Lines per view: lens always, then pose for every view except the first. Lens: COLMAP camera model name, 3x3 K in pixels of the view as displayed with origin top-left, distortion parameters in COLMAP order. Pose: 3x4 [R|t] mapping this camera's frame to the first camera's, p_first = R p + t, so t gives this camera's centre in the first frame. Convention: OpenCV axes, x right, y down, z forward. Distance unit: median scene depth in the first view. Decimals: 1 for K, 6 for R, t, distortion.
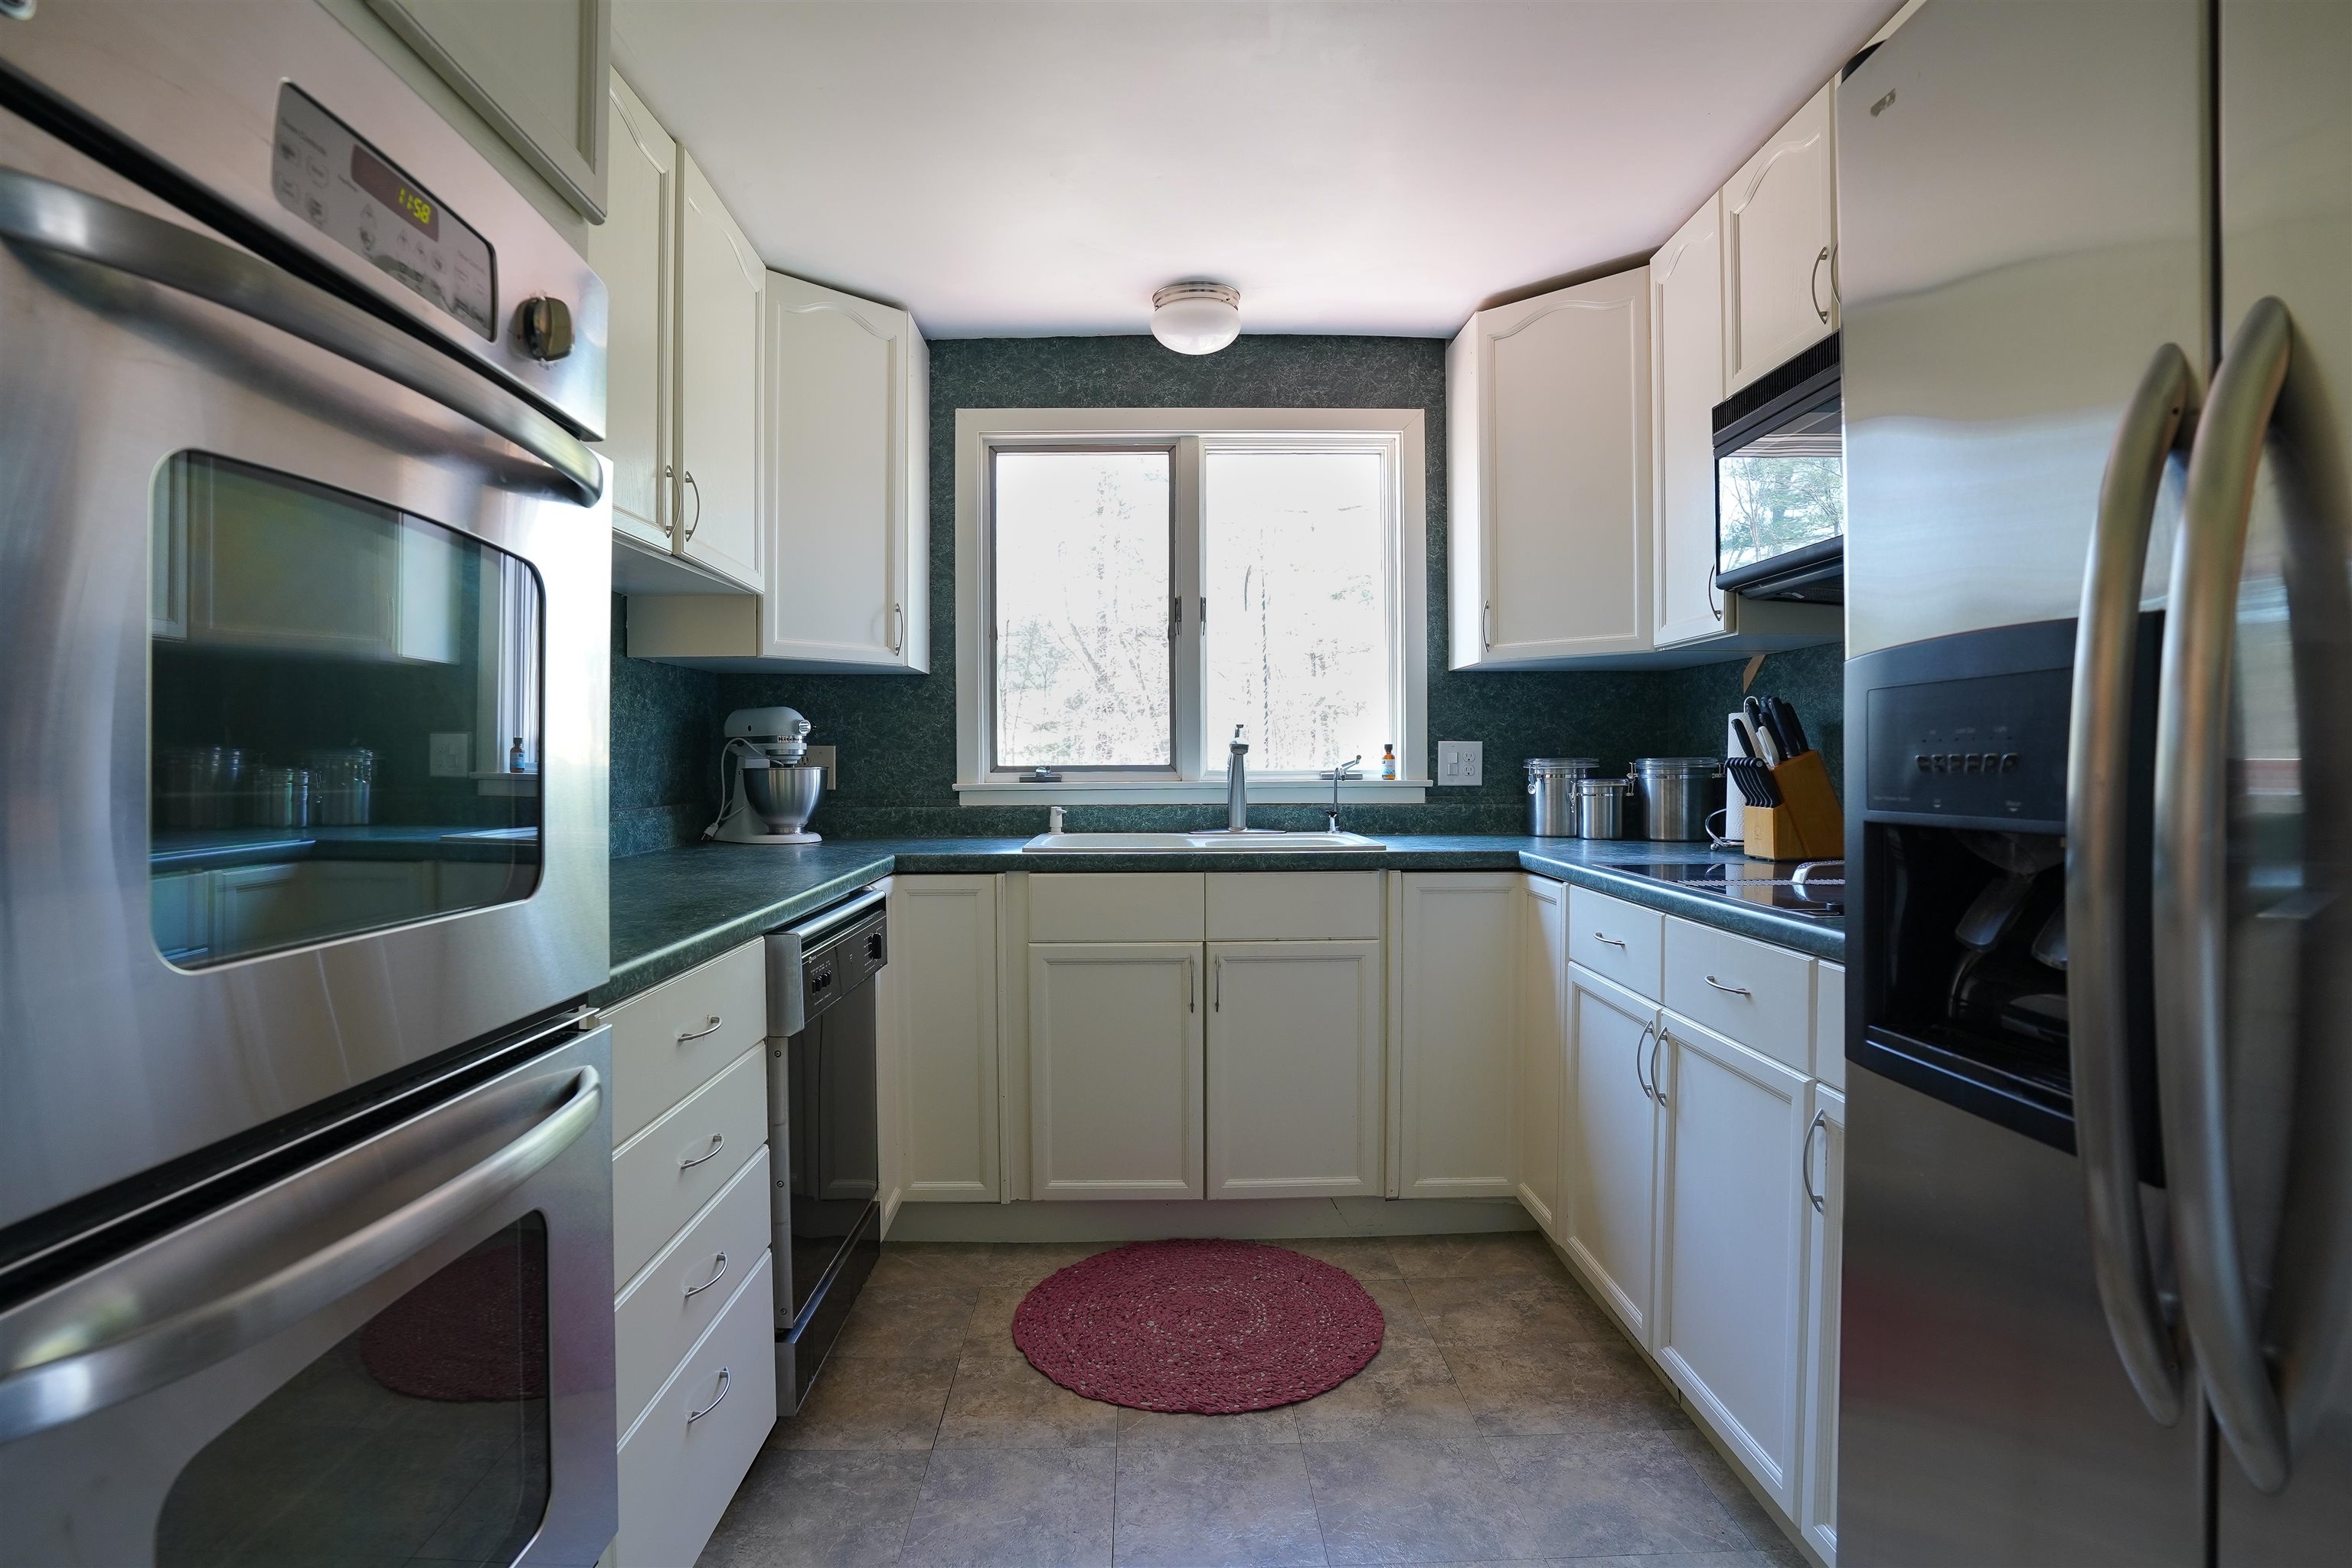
lens RADIAL K [[1193.8, 0, 1176.0], [0, 1193.8, 784.0], [0, 0, 1]] dist [-0.113051, 0.098270]
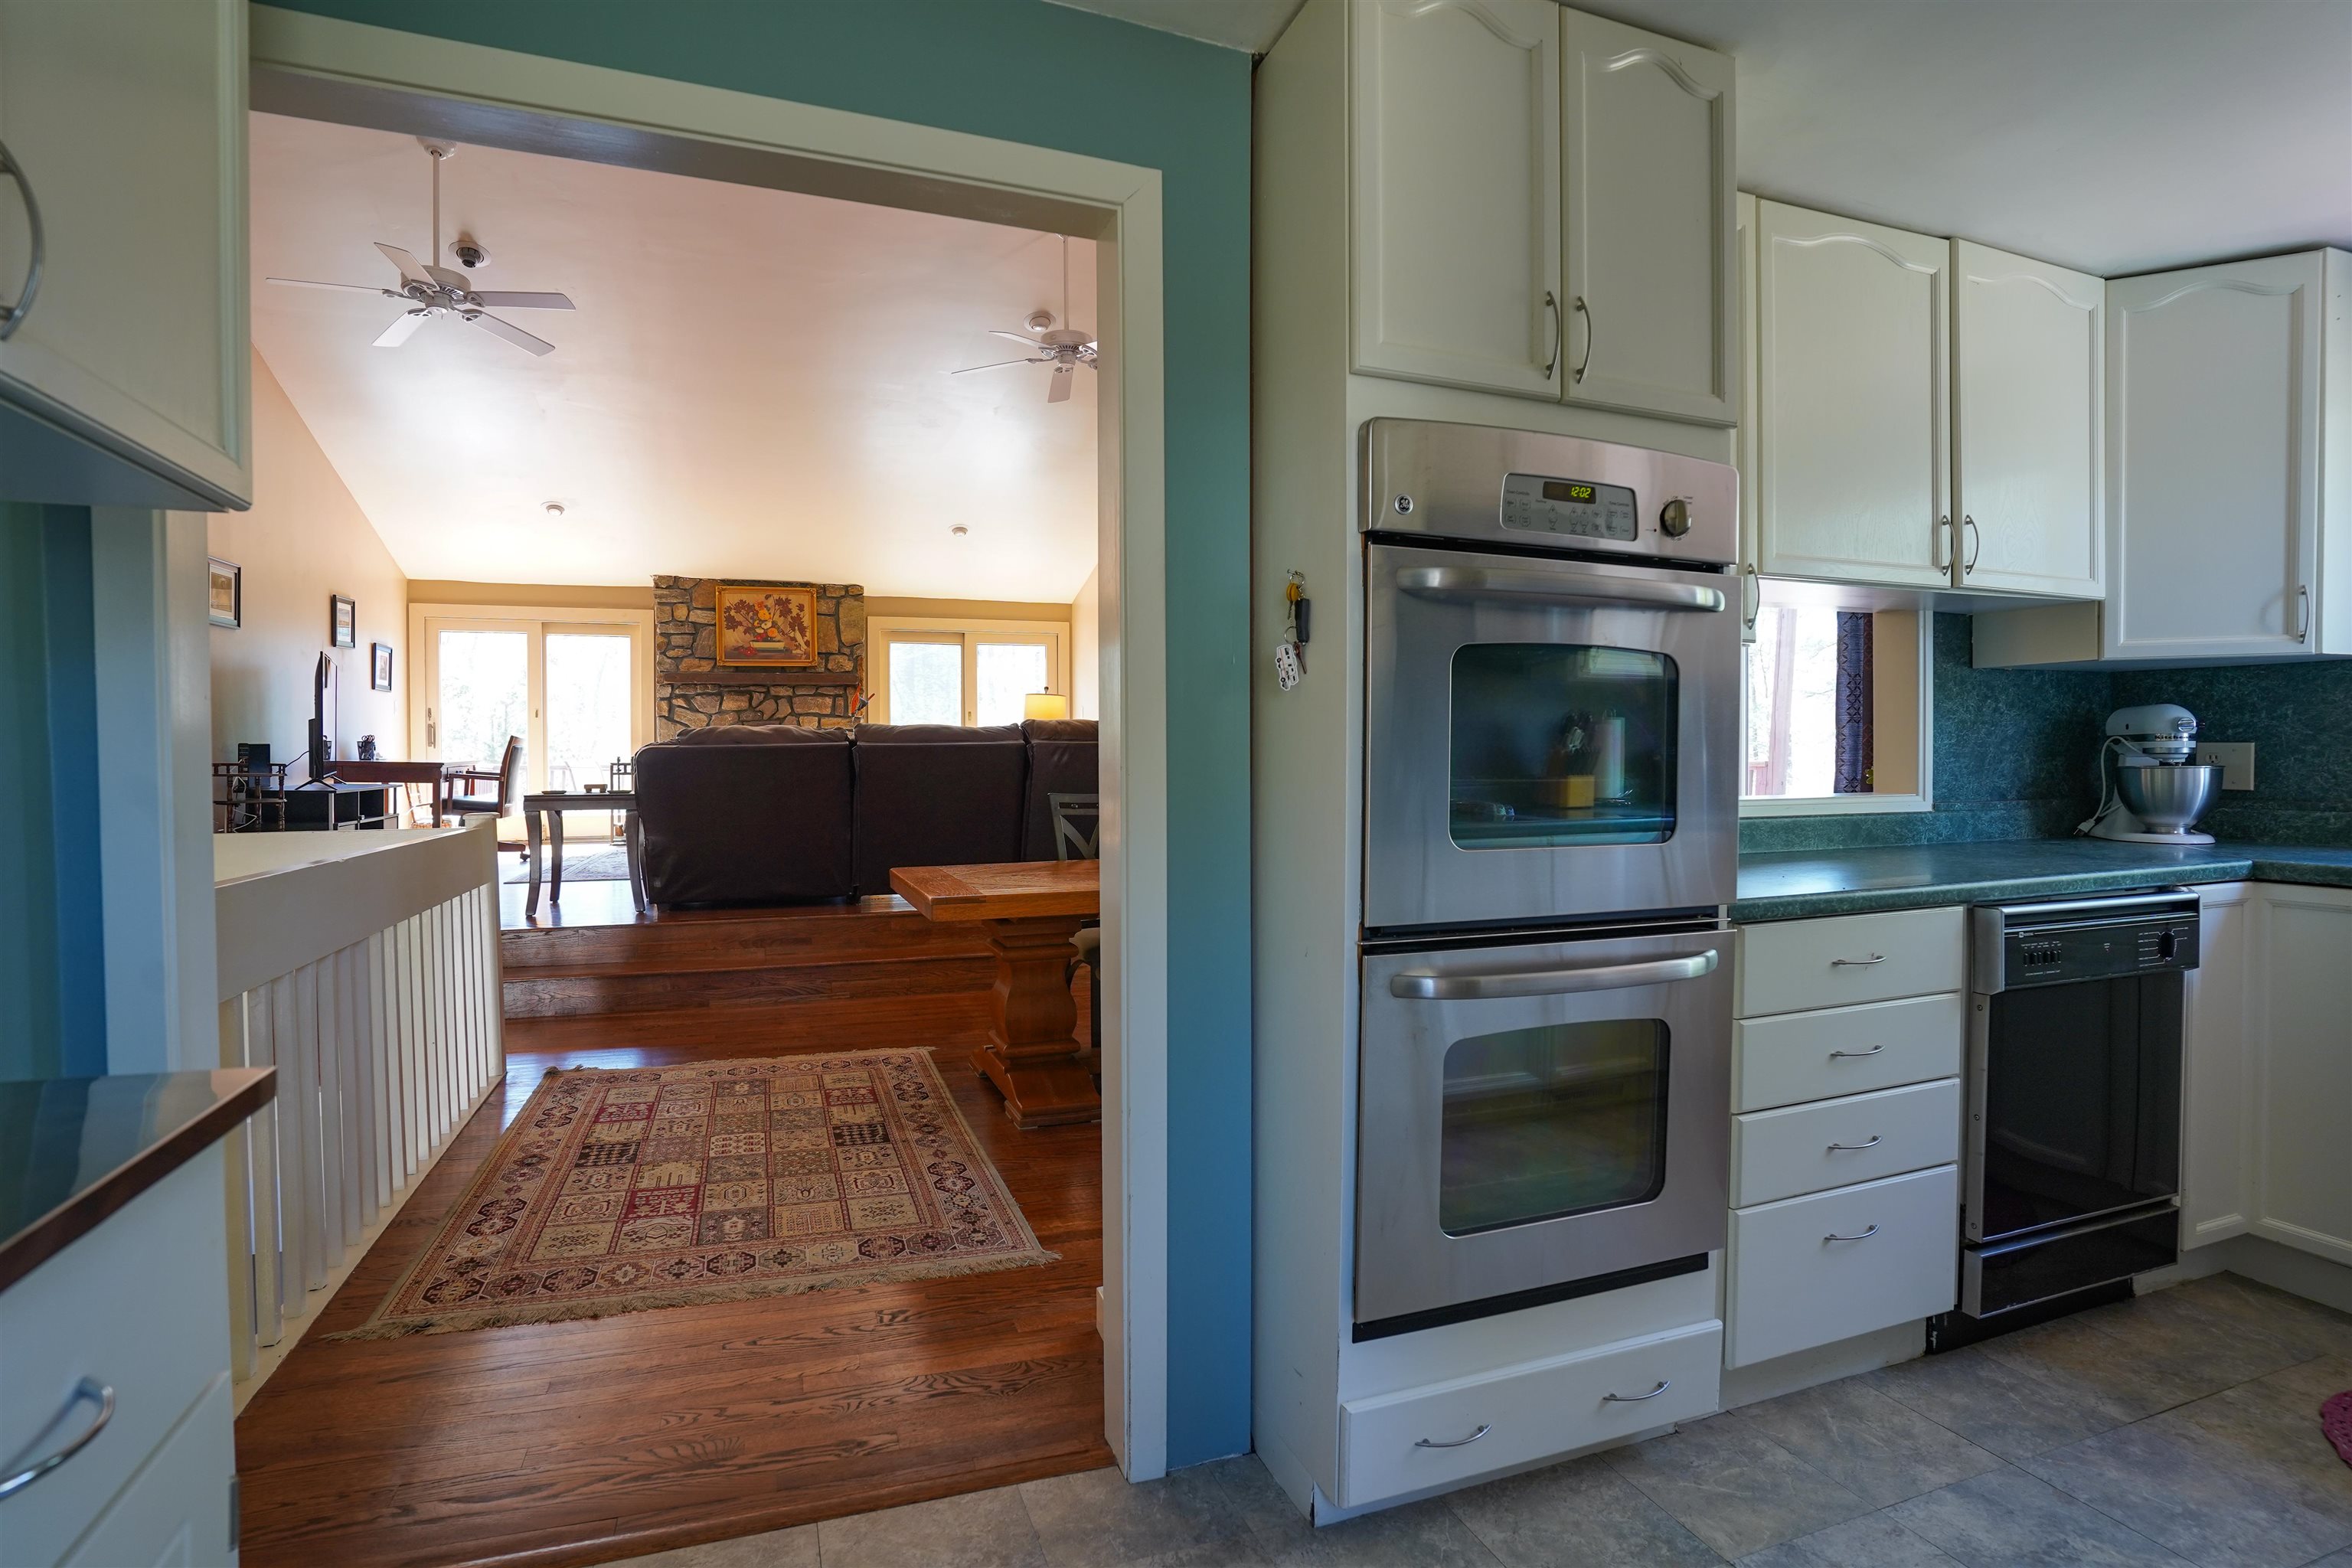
lens RADIAL K [[1193.8, 0, 1176.0], [0, 1193.8, 784.0], [0, 0, 1]] dist [-0.113051, 0.098270]
pose [[0.342758, 0.024125, -0.939114, 0.327180], [-0.017098, 0.999665, 0.019440, -0.004077], [0.939268, 0.009394, 0.343056, -0.117789]]
